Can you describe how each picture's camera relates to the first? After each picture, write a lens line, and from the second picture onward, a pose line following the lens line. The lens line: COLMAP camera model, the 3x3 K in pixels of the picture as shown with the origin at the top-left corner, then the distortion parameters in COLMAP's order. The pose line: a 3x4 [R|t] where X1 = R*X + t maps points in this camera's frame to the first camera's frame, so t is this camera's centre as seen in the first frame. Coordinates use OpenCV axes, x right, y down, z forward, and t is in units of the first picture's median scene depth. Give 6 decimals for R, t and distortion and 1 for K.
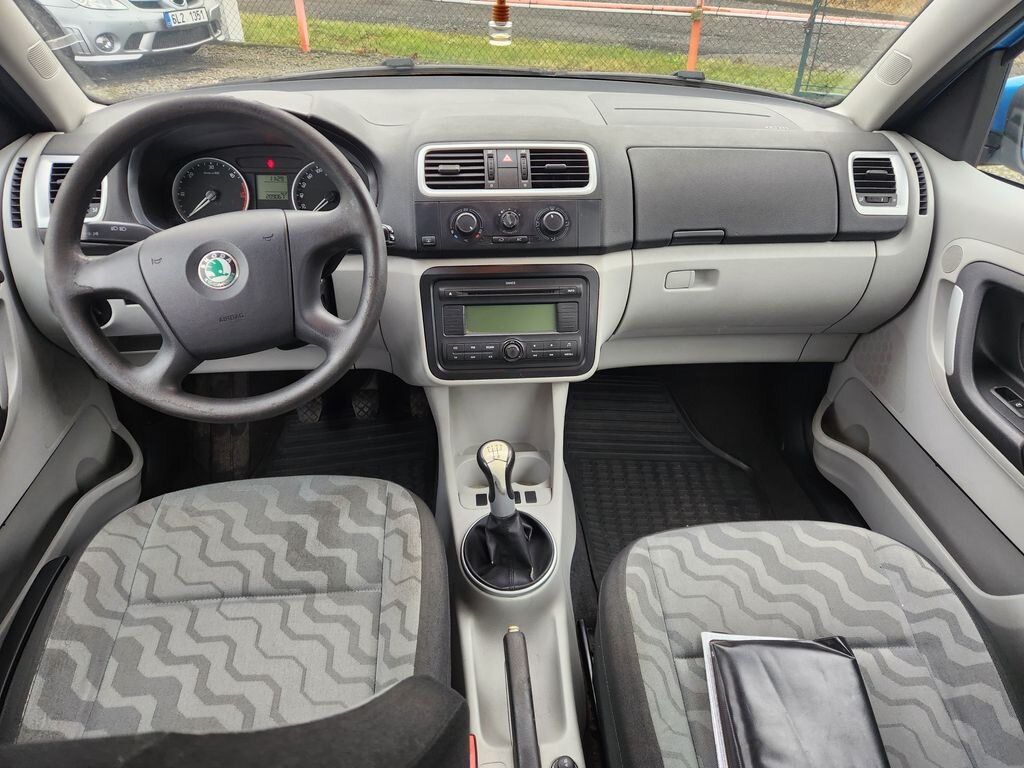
lens RADIAL K [[683.2, 0, 507.5], [0, 683.2, 375.5], [0, 0, 1]] dist [0.071766, -0.056328]
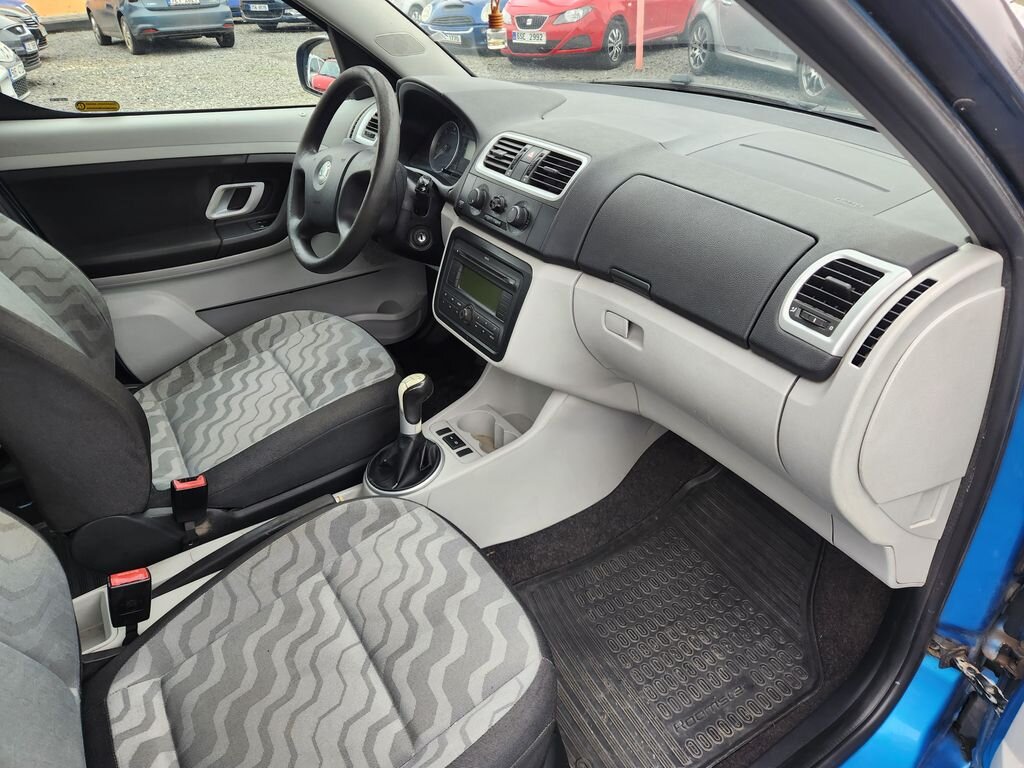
lens RADIAL K [[683.2, 0, 507.5], [0, 683.2, 375.5], [0, 0, 1]] dist [0.071766, -0.056328]
pose [[0.456845, 0.427149, -0.780280, 0.995366], [-0.453433, 0.866475, 0.208855, -0.221880], [0.765305, 0.258391, 0.589528, 0.412622]]
